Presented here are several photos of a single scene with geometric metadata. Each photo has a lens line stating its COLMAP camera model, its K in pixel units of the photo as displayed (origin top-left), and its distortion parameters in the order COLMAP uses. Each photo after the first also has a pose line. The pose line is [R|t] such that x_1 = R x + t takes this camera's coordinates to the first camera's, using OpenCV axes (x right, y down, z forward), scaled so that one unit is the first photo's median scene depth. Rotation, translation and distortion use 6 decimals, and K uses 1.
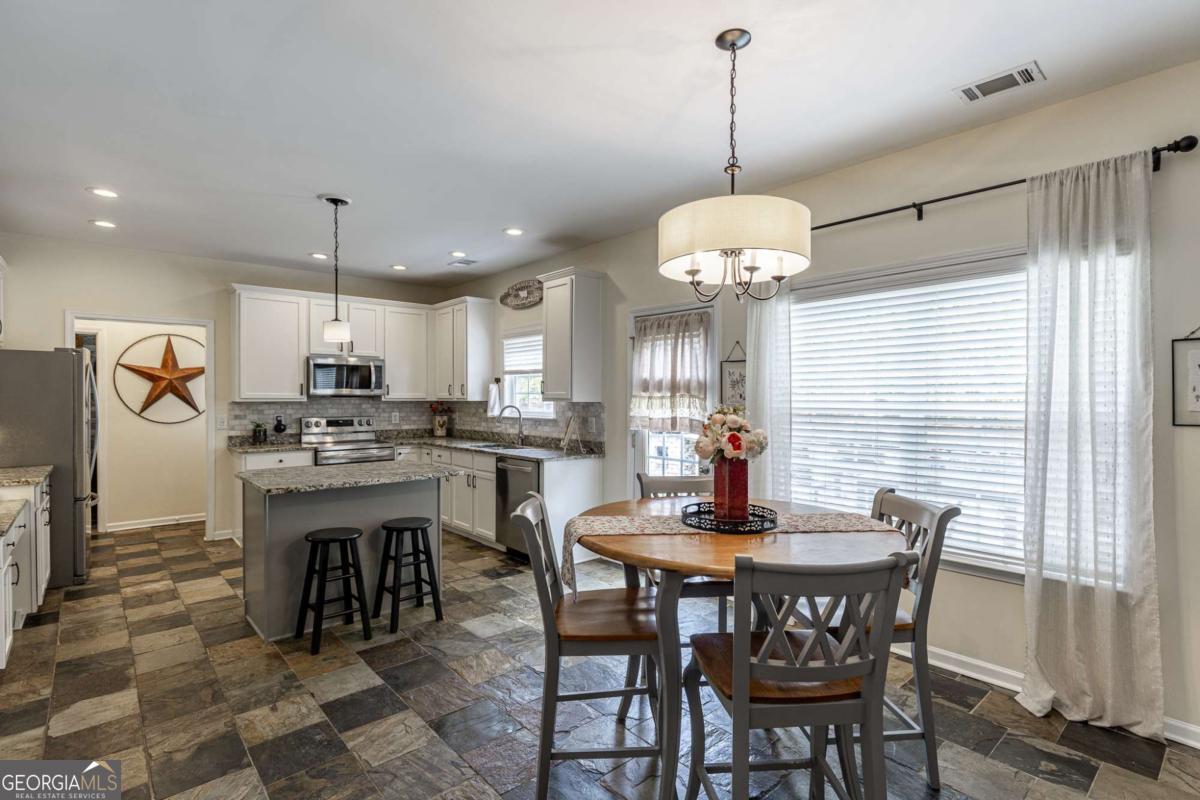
lens RADIAL K [[574.3, 0, 608.1], [0, 574.3, 400.7], [0, 0, 1]] dist [-0.009587, 0.000365]
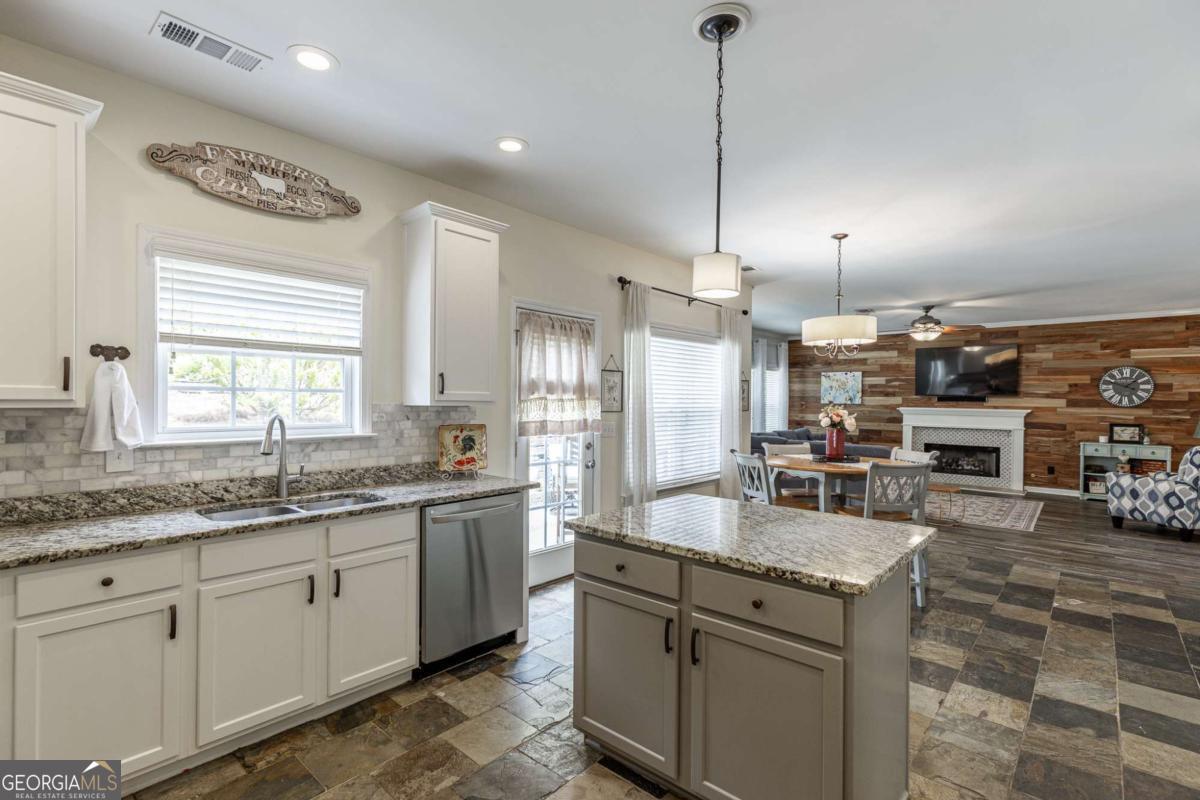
lens RADIAL K [[557.7, 0, 605.2], [0, 557.7, 403.5], [0, 0, 1]] dist [0.004032, -0.000442]
pose [[-0.114765, -0.008145, 0.993359, -0.656601], [-0.001892, 0.999966, 0.007980, -0.005689], [-0.993391, -0.000964, -0.114776, 0.786678]]
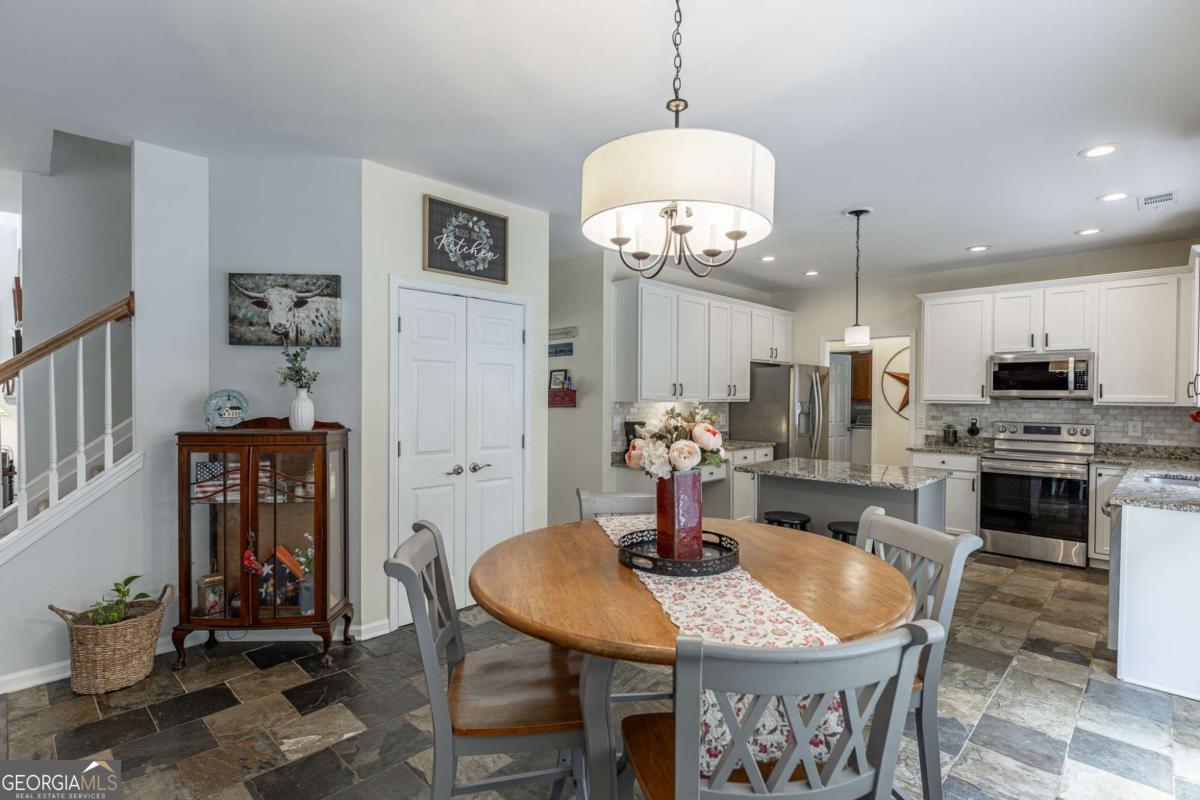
lens RADIAL K [[574.3, 0, 609.9], [0, 574.3, 399.1], [0, 0, 1]] dist [-0.009587, 0.000365]
pose [[0.073479, 0.005350, -0.997282, 0.369563], [-0.014235, 0.999889, 0.004315, -0.002104], [0.997195, 0.013879, 0.073547, 0.318211]]
